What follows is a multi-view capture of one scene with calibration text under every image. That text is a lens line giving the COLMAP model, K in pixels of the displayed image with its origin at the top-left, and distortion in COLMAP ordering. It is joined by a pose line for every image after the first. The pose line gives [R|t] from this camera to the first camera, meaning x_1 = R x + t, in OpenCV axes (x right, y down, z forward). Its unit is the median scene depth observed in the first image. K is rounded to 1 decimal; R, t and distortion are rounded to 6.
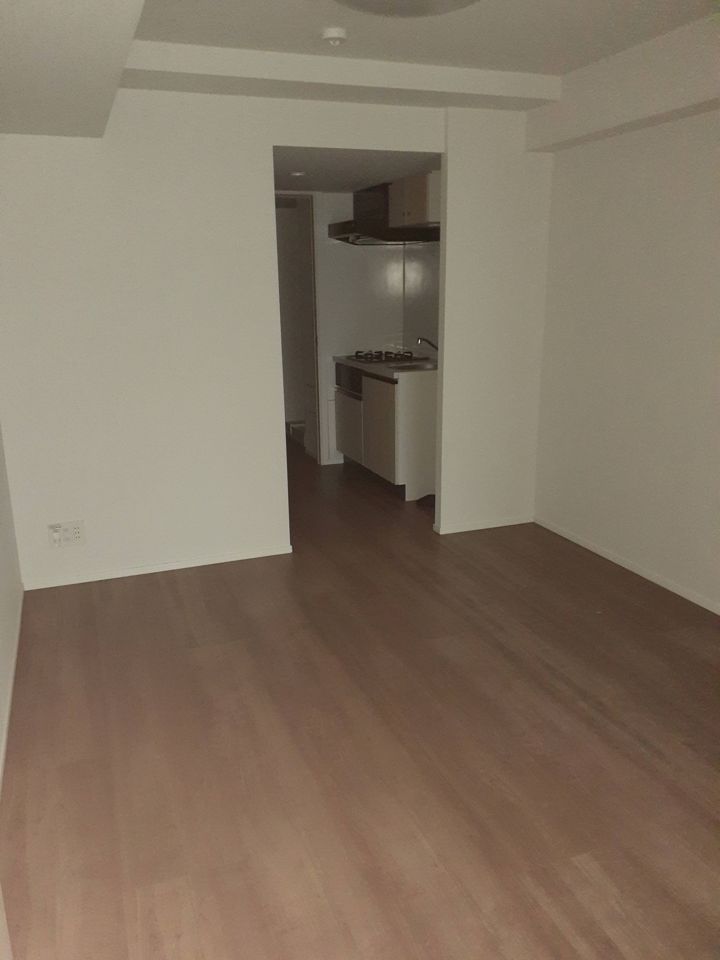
lens RADIAL K [[769.2, 0, 360.0], [0, 769.2, 480.0], [0, 0, 1]] dist [-0.006276, -0.005199]
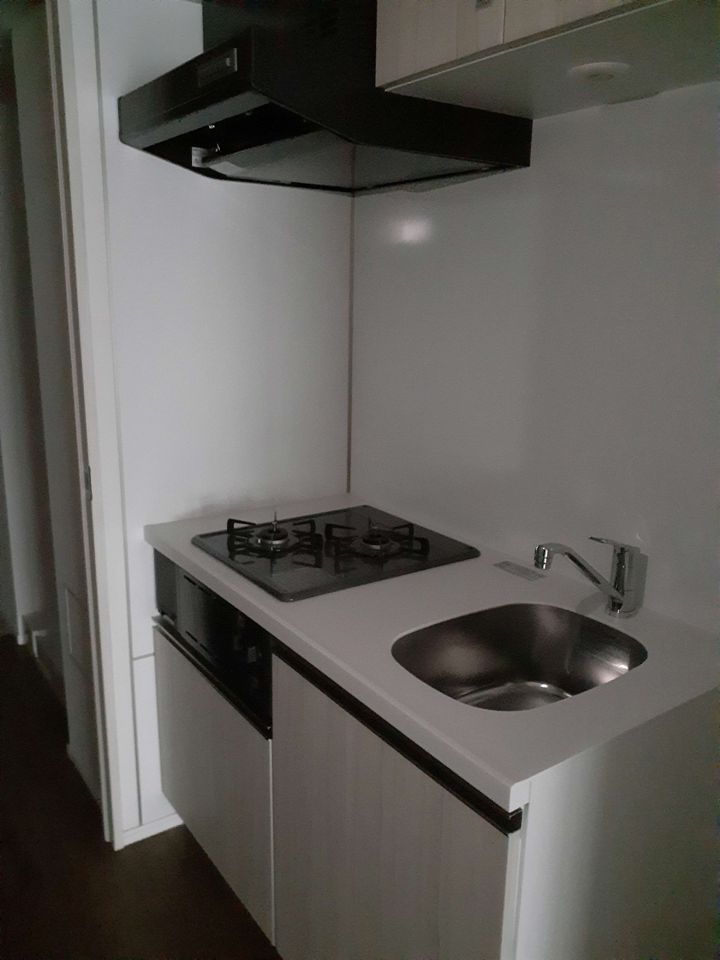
lens RADIAL K [[769.2, 0, 360.0], [0, 769.2, 480.0], [0, 0, 1]] dist [-0.006276, -0.005199]
pose [[0.966087, -0.031227, 0.256322, -0.031171], [0.035348, 0.999309, -0.011487, -0.177058], [-0.255786, 0.020158, 0.966523, 0.689974]]
